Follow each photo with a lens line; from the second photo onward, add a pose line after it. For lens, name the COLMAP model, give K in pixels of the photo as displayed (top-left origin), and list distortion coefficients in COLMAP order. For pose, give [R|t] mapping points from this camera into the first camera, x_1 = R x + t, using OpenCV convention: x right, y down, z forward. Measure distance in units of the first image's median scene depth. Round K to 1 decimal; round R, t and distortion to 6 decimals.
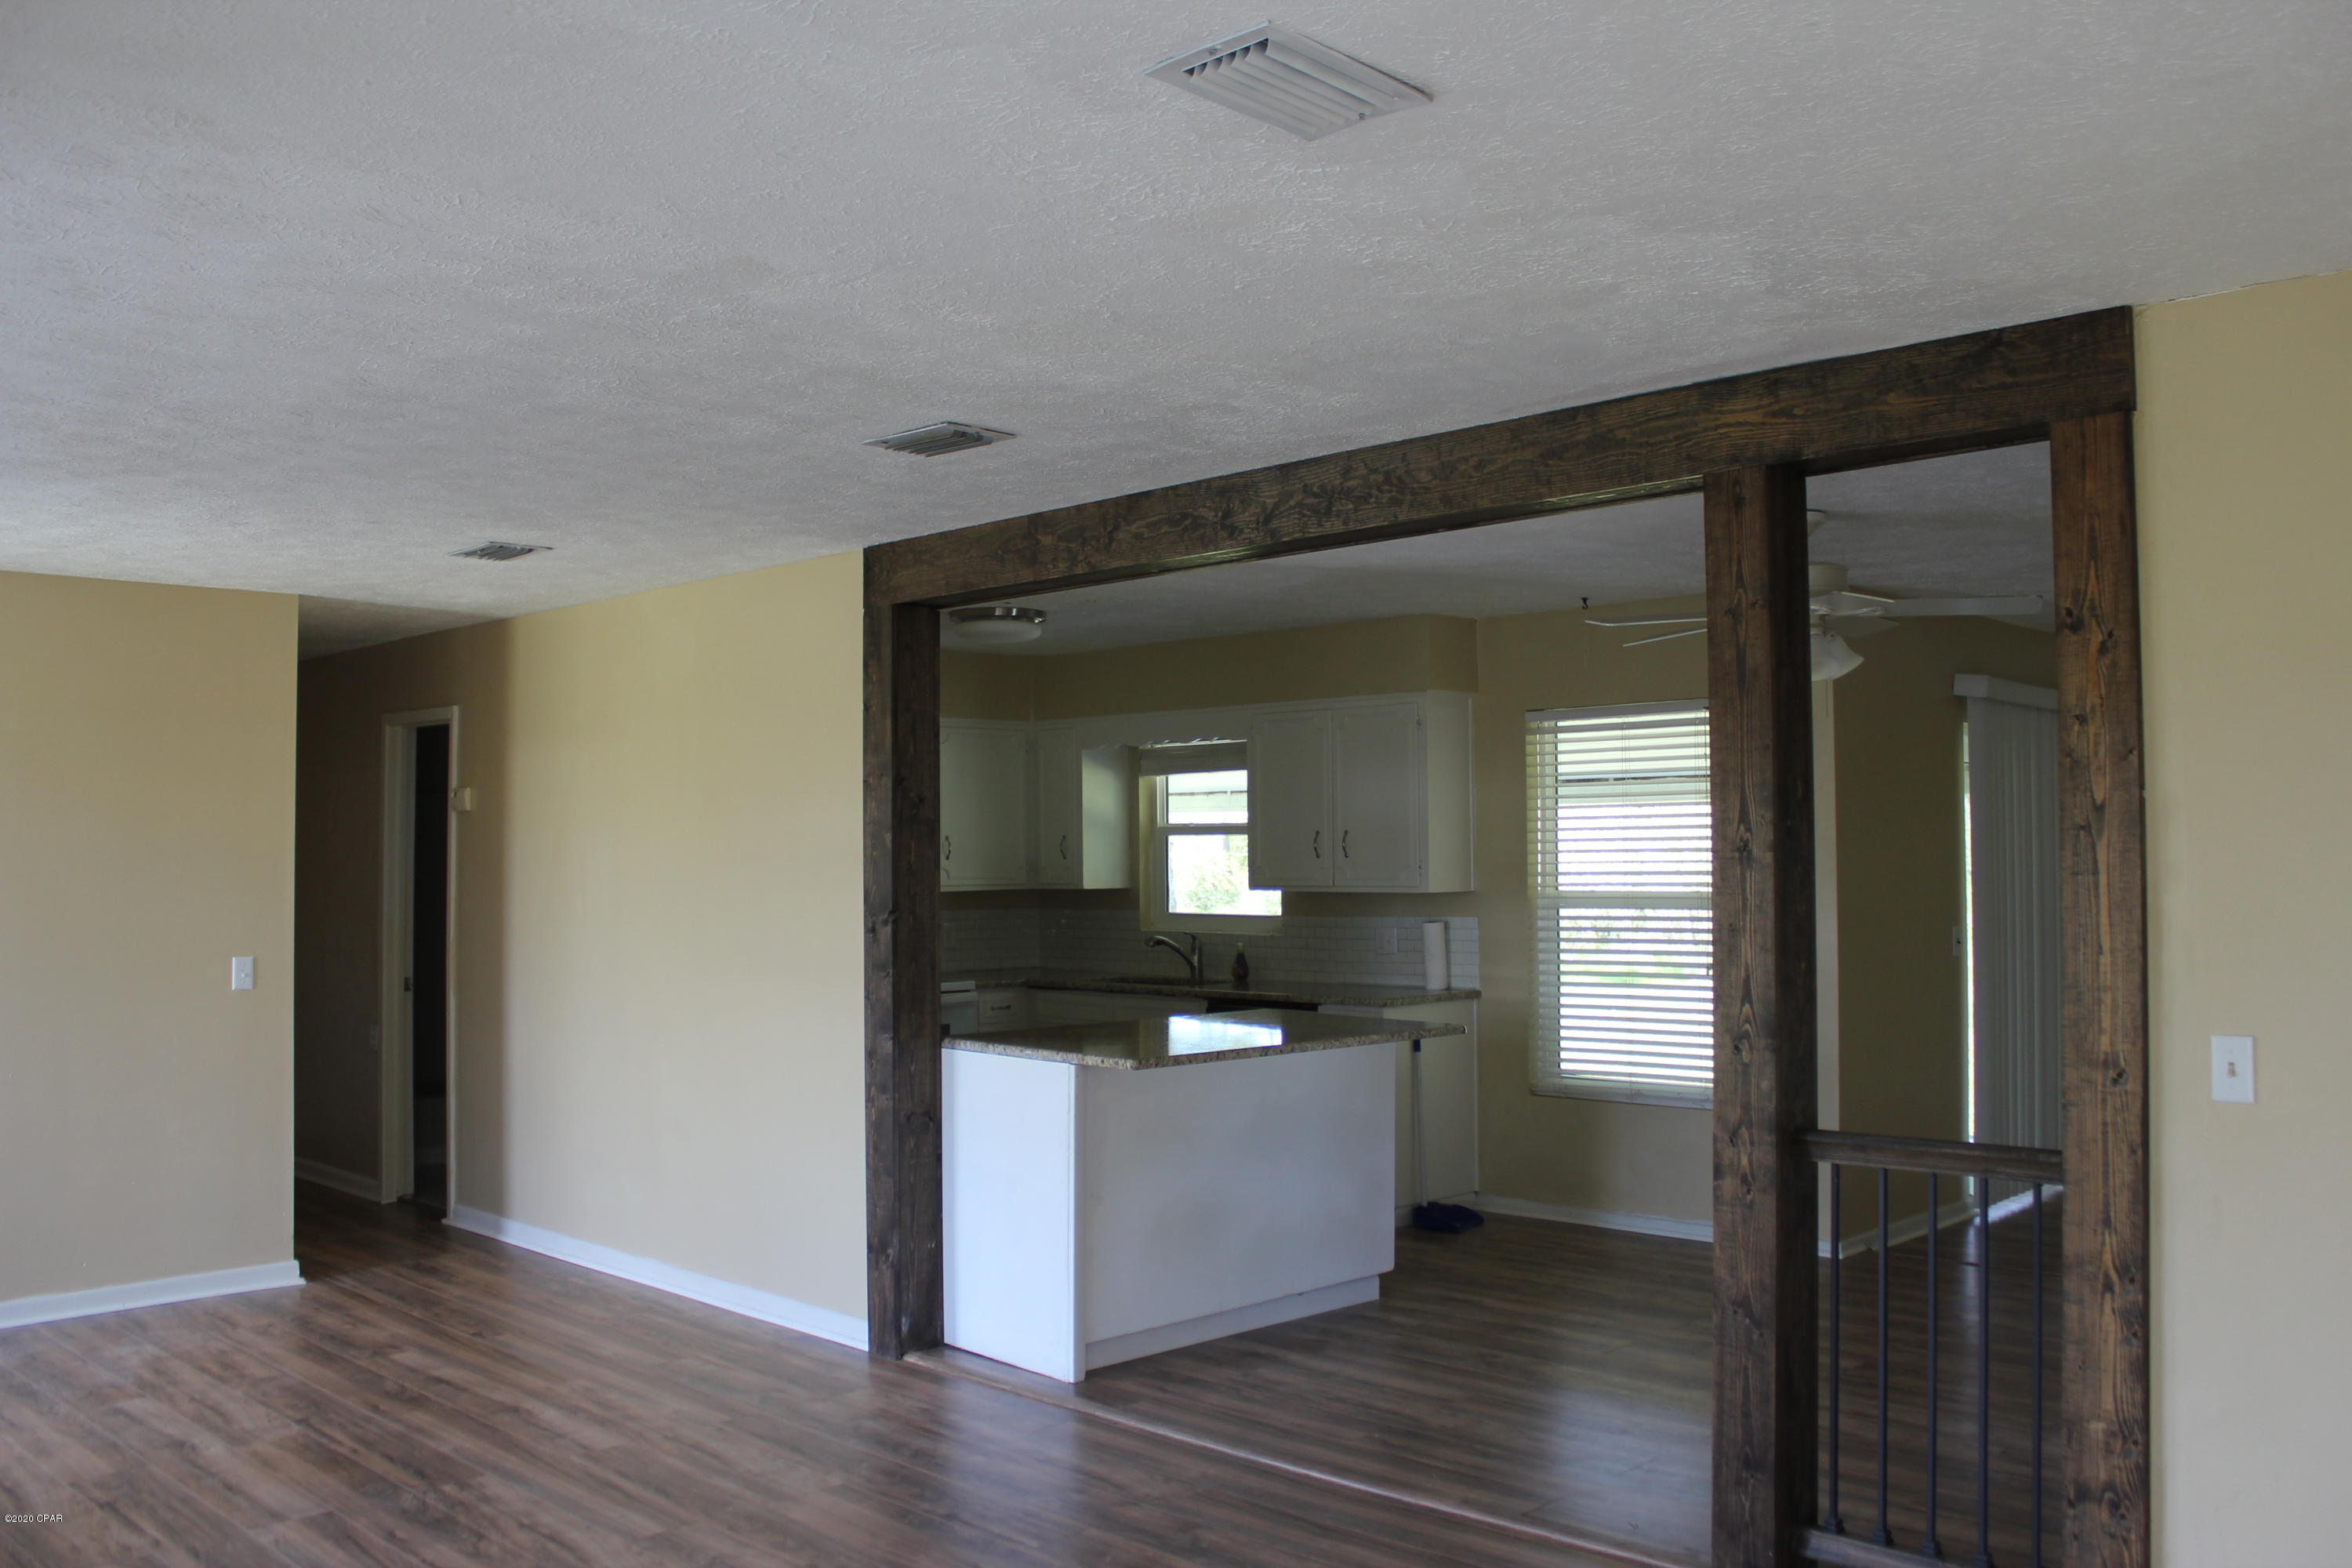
lens RADIAL K [[1948.5, 0, 1176.0], [0, 1948.5, 784.0], [0, 0, 1]] dist [-0.171596, 0.151256]
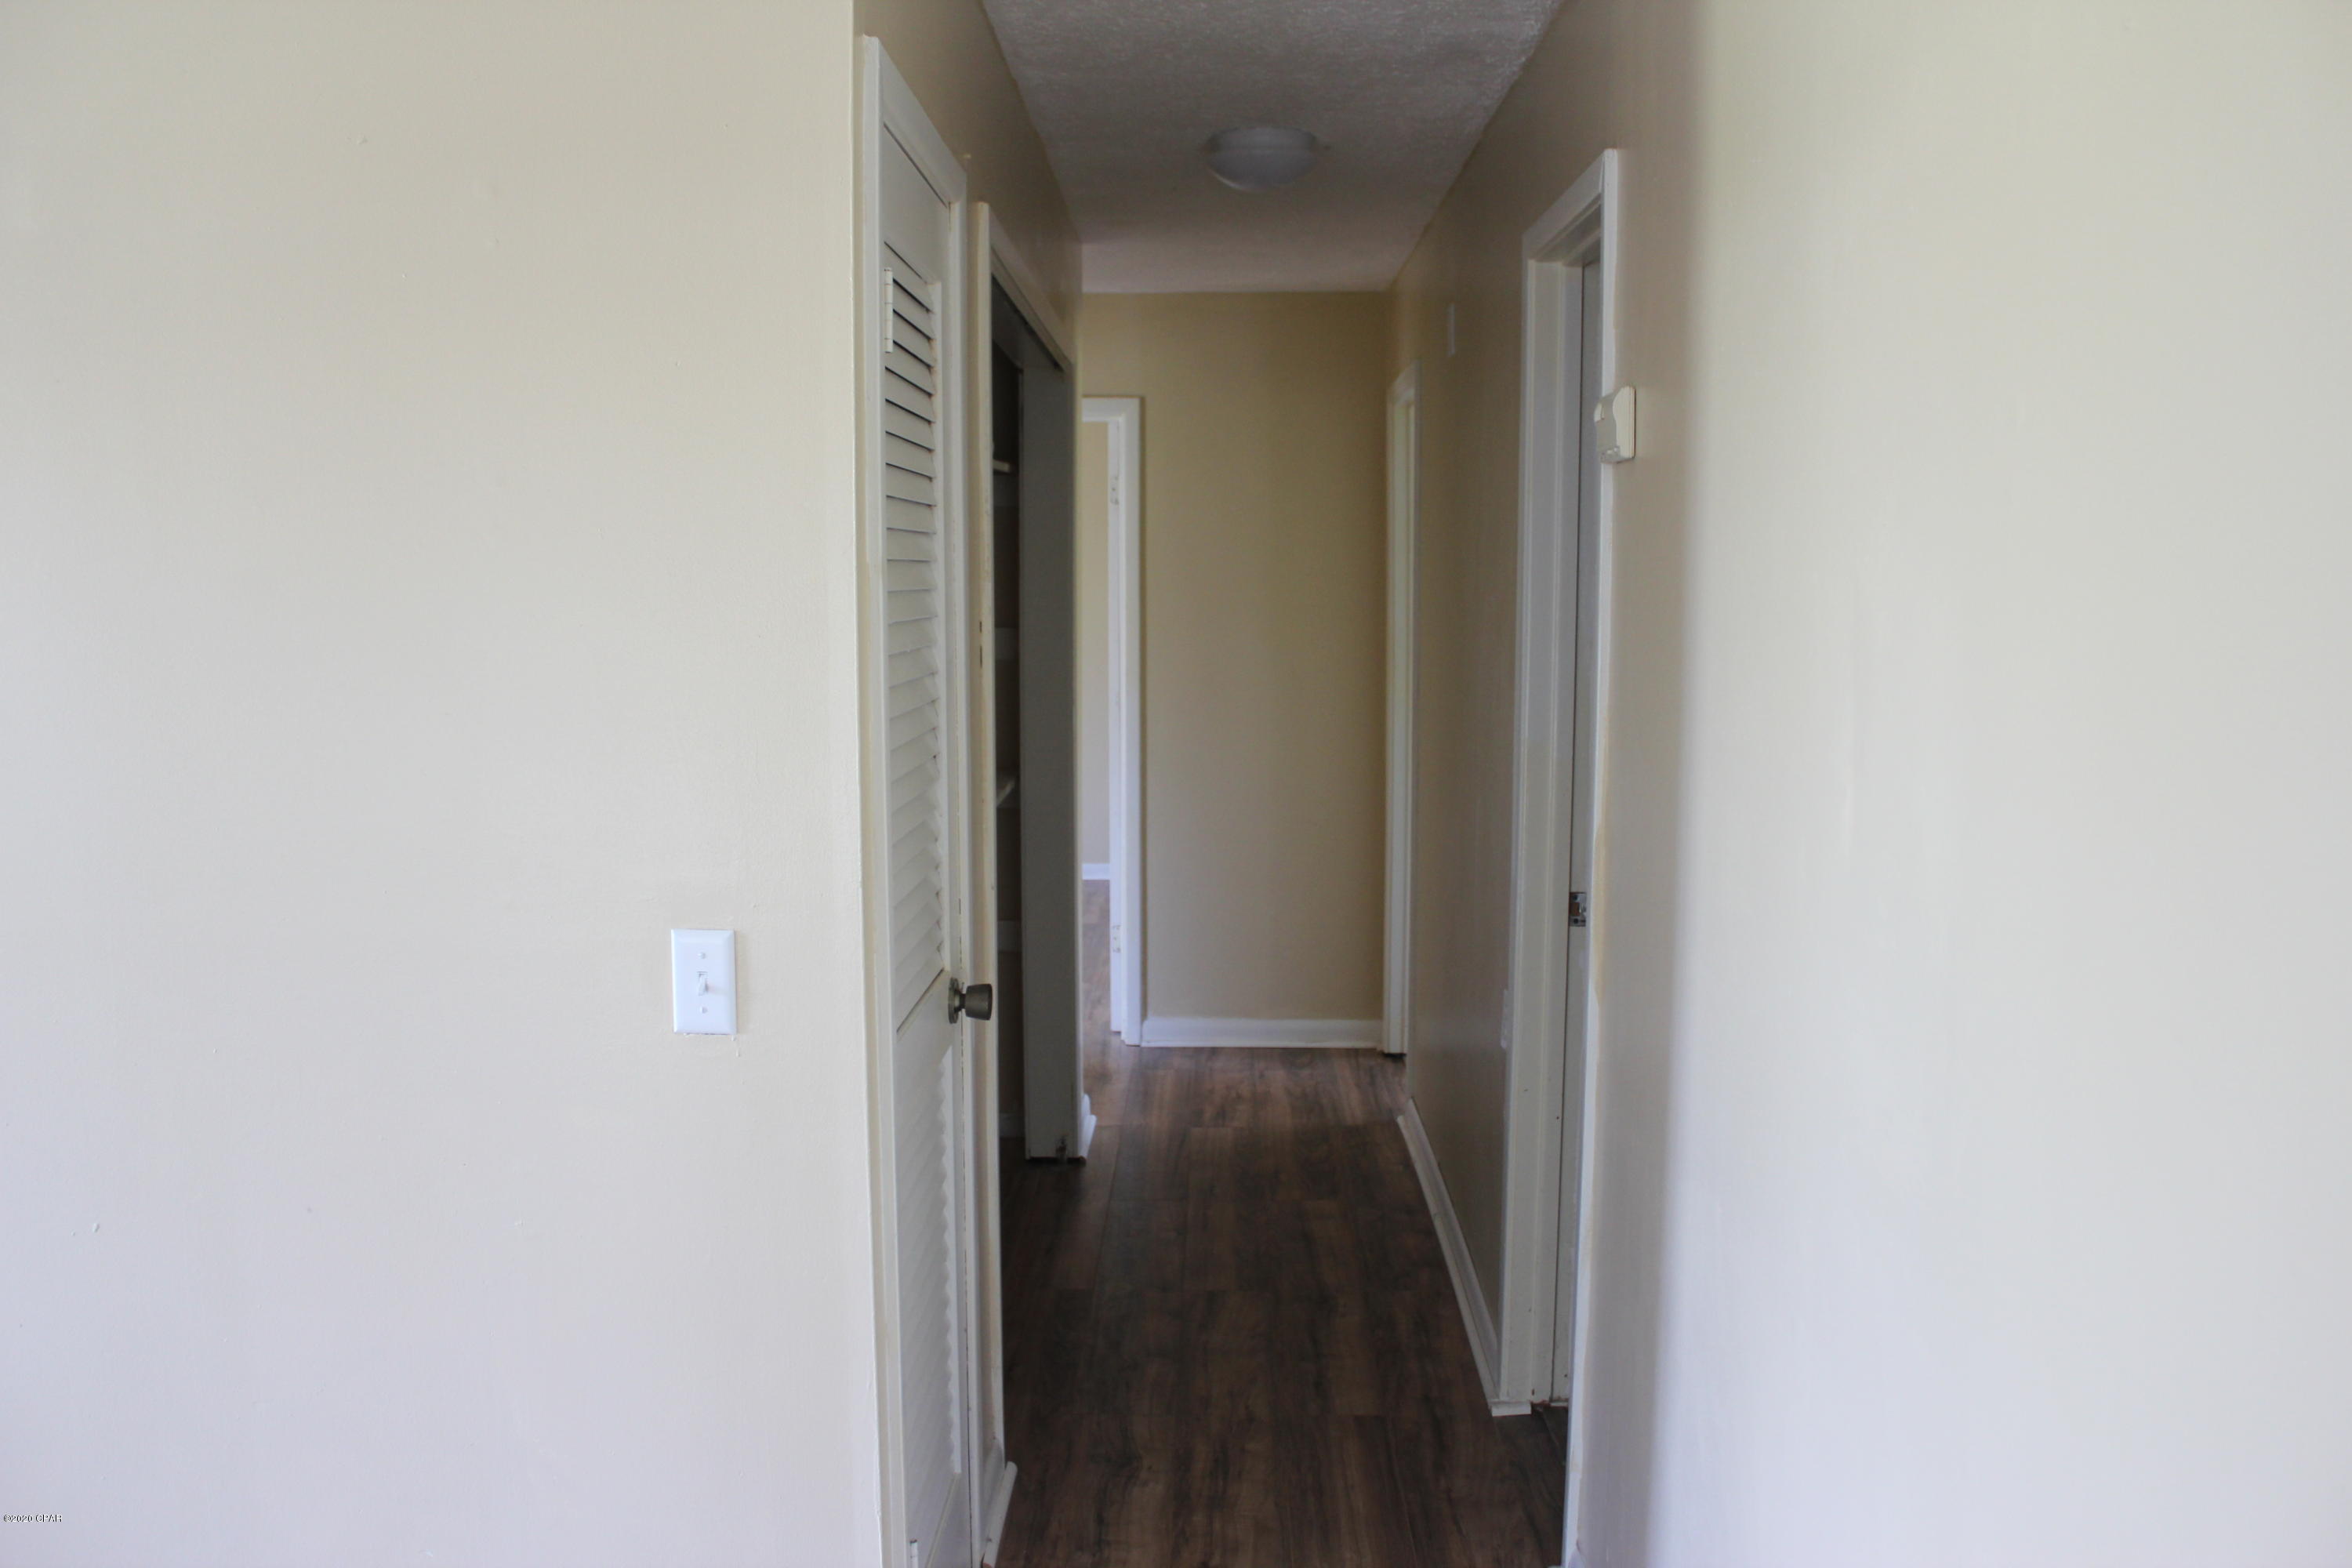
lens RADIAL K [[1957.0, 0, 1176.0], [0, 1957.0, 784.0], [0, 0, 1]] dist [-0.168094, 0.149803]
pose [[0.686870, 0.084528, -0.721848, -0.365263], [0.022100, 0.990325, 0.136996, 0.045578], [0.726444, -0.110051, 0.678357, 1.449674]]
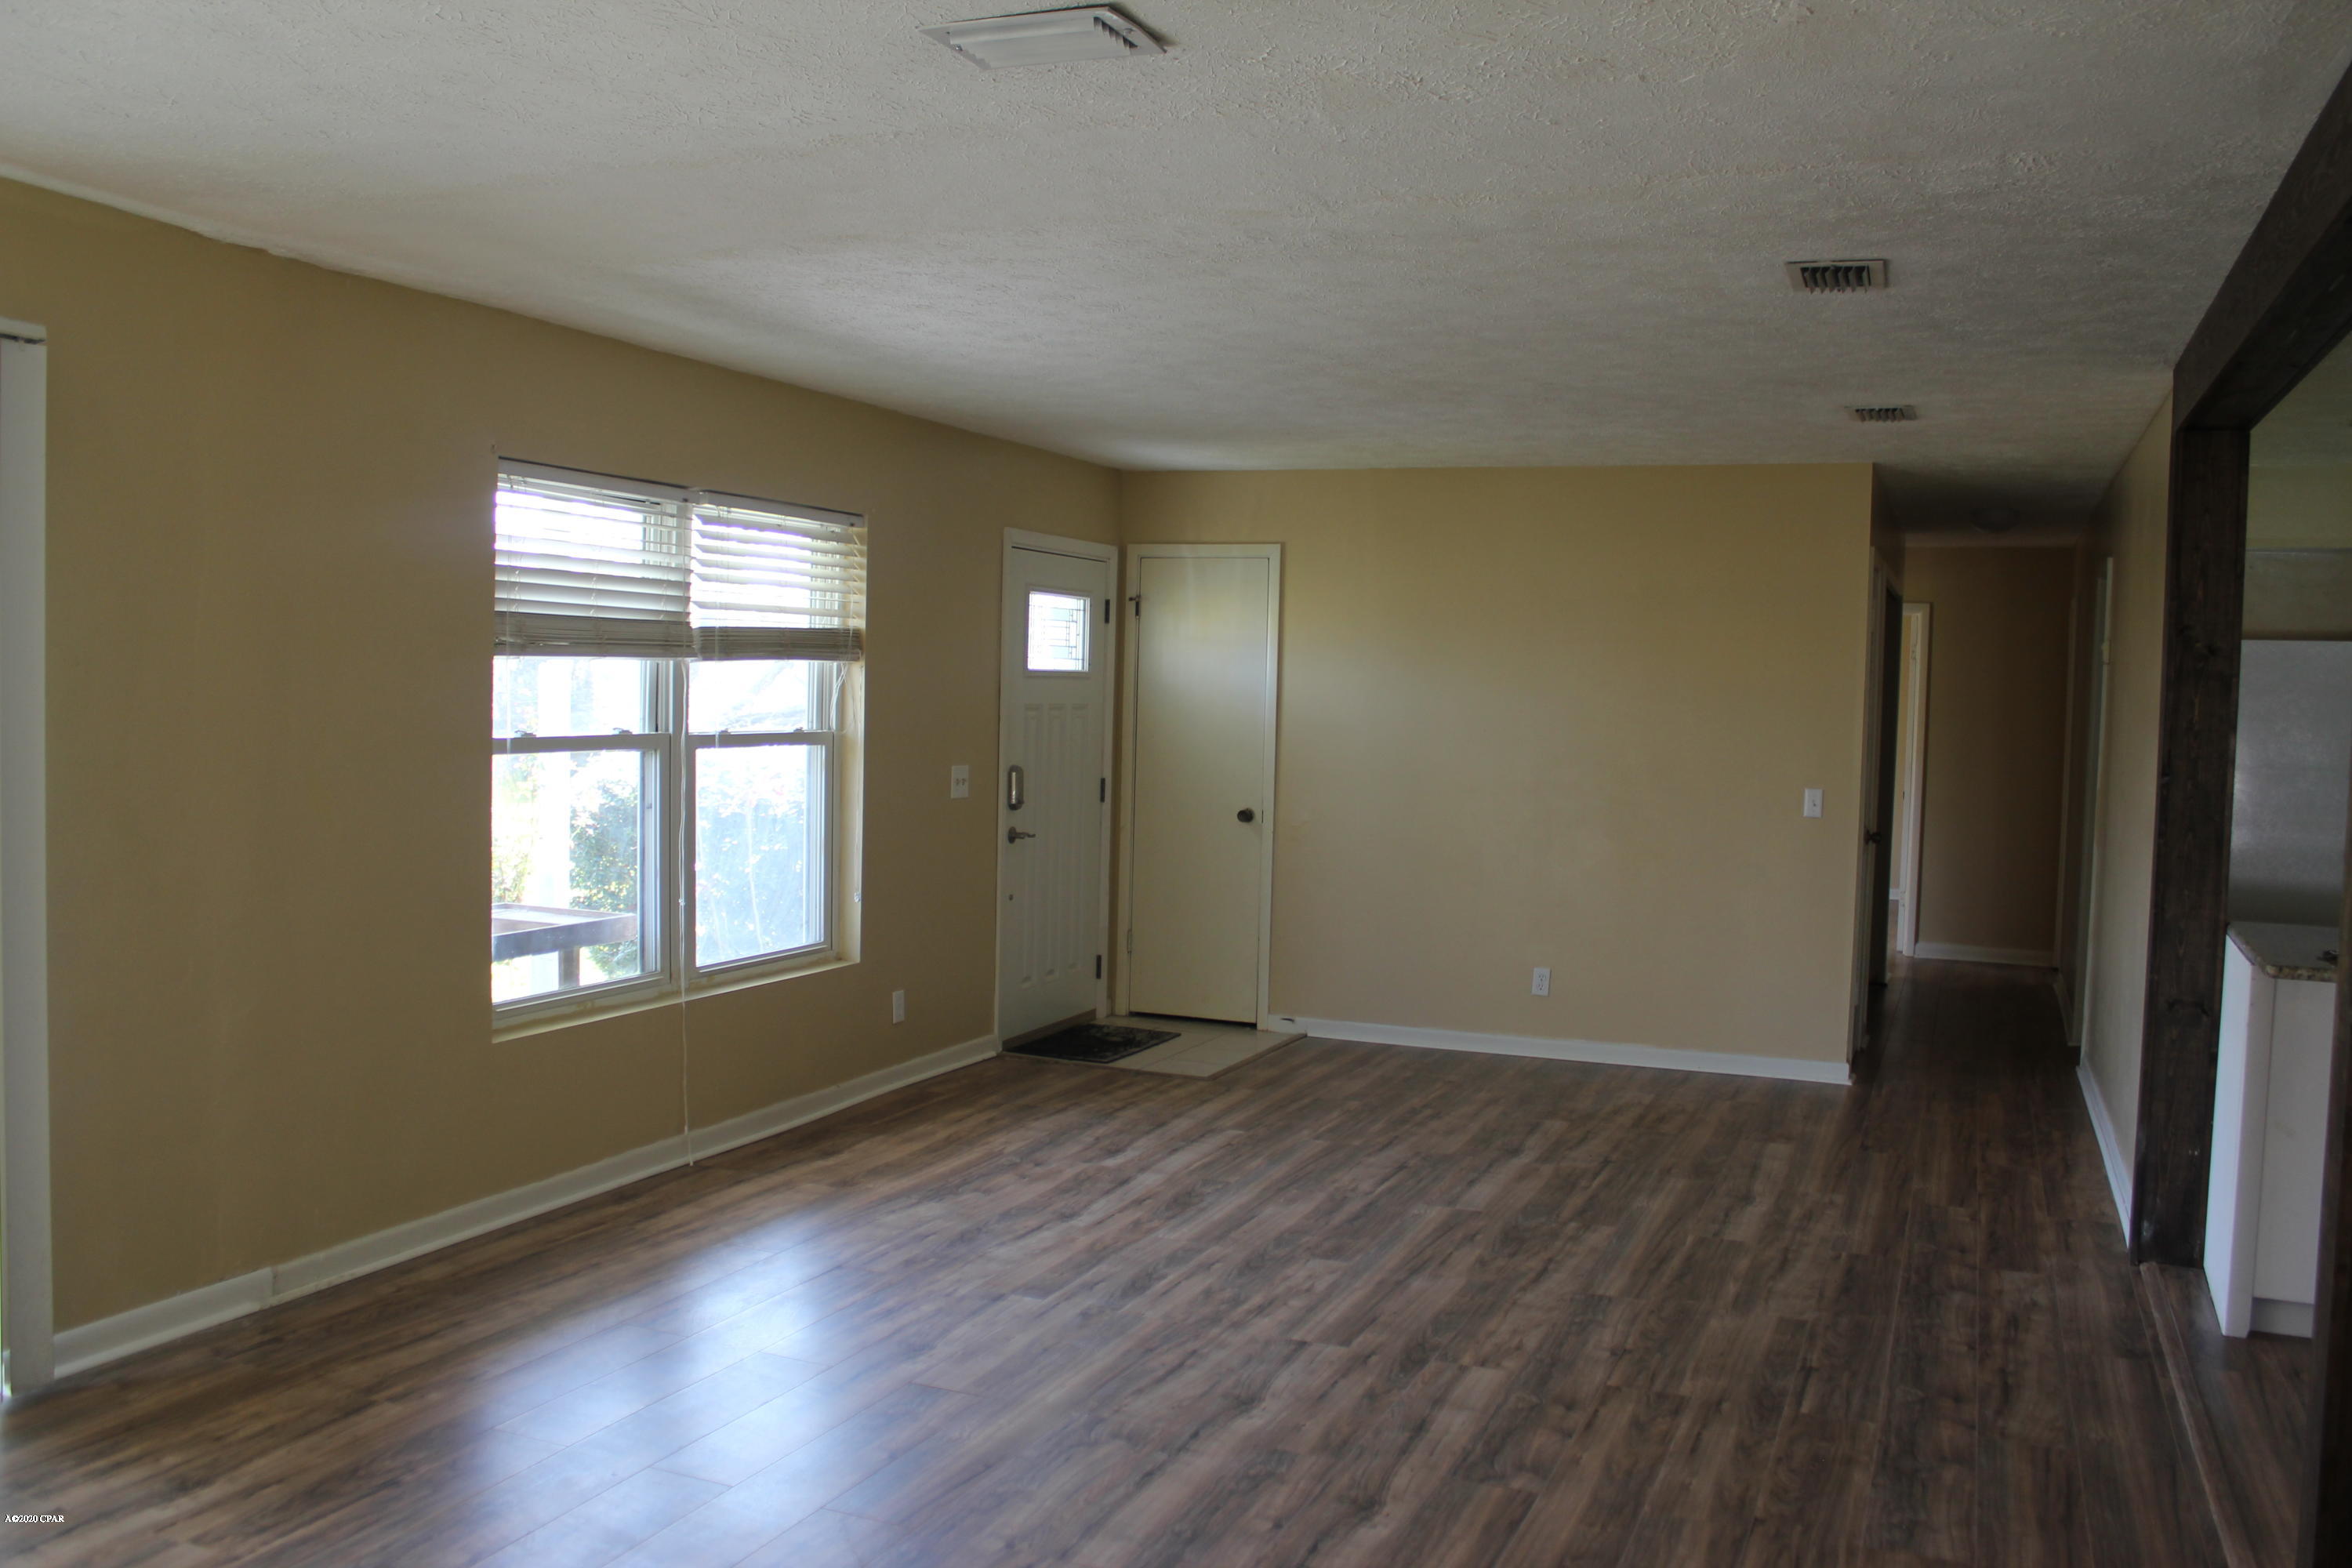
lens RADIAL K [[1948.5, 0, 1176.0], [0, 1948.5, 784.0], [0, 0, 1]] dist [-0.171596, 0.151256]
pose [[0.370027, 0.065813, -0.926687, 0.739503], [0.005950, 0.997299, 0.073204, 0.005076], [0.929002, -0.032601, 0.368636, 0.377116]]
